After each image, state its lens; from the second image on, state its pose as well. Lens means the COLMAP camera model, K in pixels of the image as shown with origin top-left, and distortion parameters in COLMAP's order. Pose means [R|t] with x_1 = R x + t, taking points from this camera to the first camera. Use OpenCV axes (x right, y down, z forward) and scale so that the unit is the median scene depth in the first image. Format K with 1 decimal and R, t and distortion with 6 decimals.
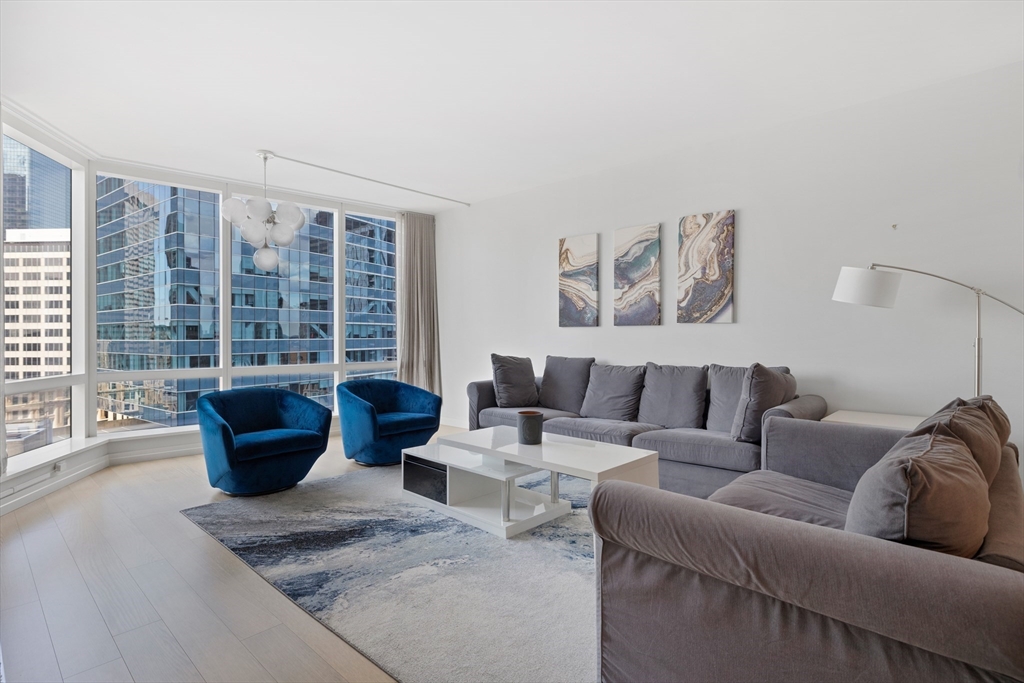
lens RADIAL K [[503.1, 0, 502.1], [0, 503.1, 334.5], [0, 0, 1]] dist [-0.005504, -0.000642]
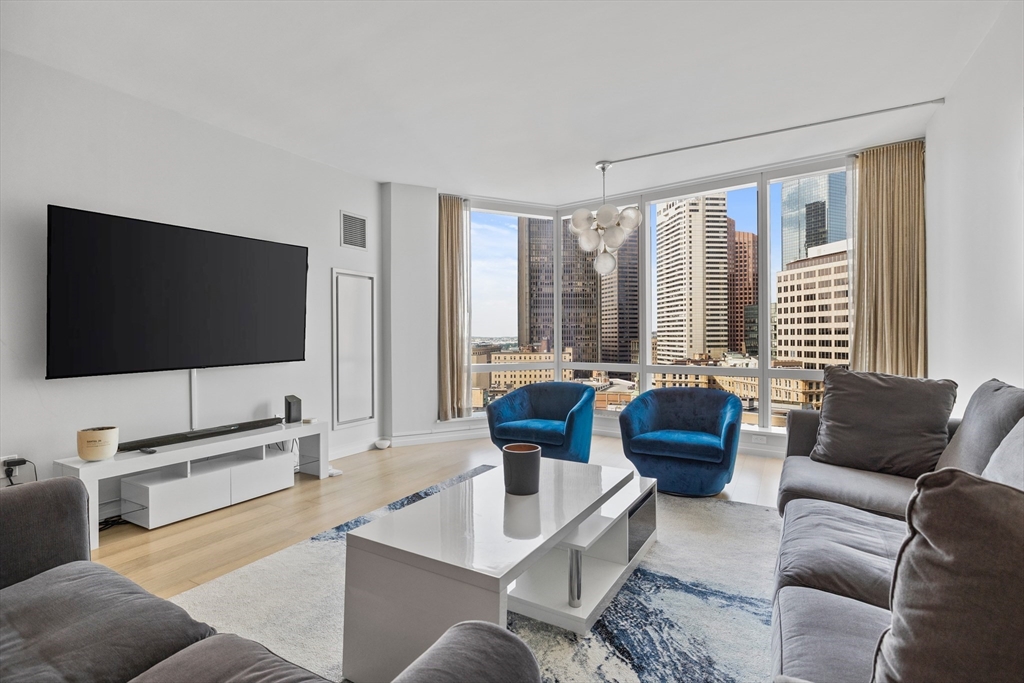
lens RADIAL K [[485.3, 0, 517.4], [0, 485.3, 338.3], [0, 0, 1]] dist [-0.000274, -0.001585]
pose [[0.235593, 0.005441, -0.971837, 0.423481], [0.006953, 0.999949, 0.007284, -0.010518], [0.971827, -0.008473, 0.235543, 0.399666]]
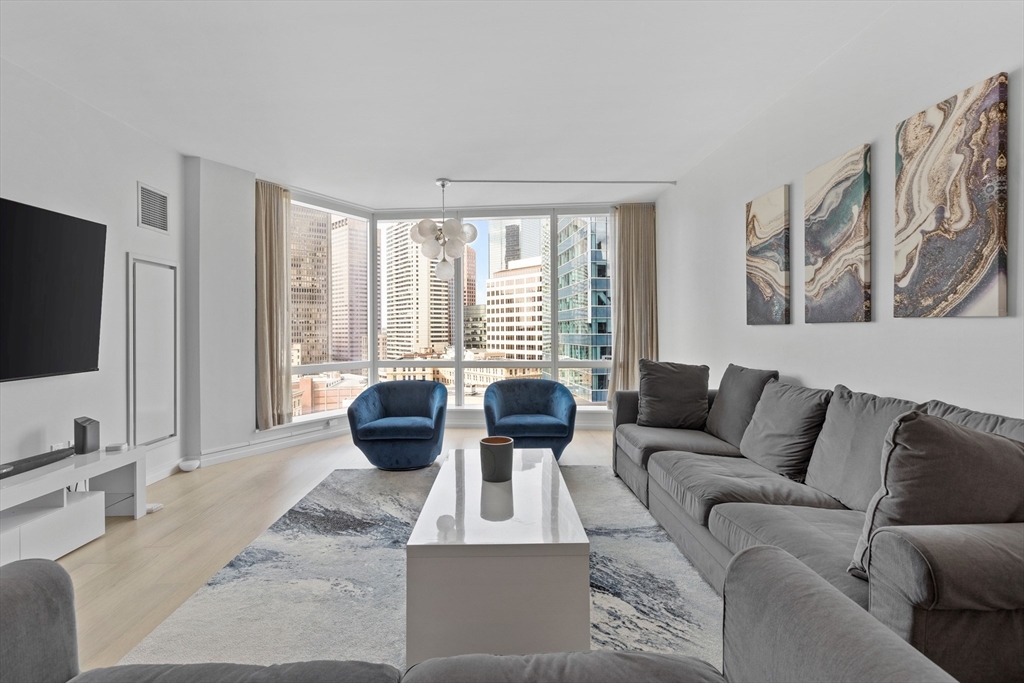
lens RADIAL K [[456.3, 0, 512.3], [0, 456.3, 330.1], [0, 0, 1]] dist [-0.007572, 0.001662]
pose [[0.712490, -0.001622, -0.701680, 0.408878], [0.004013, 0.999990, 0.001764, -0.012424], [0.701671, -0.004073, 0.712490, 0.363449]]
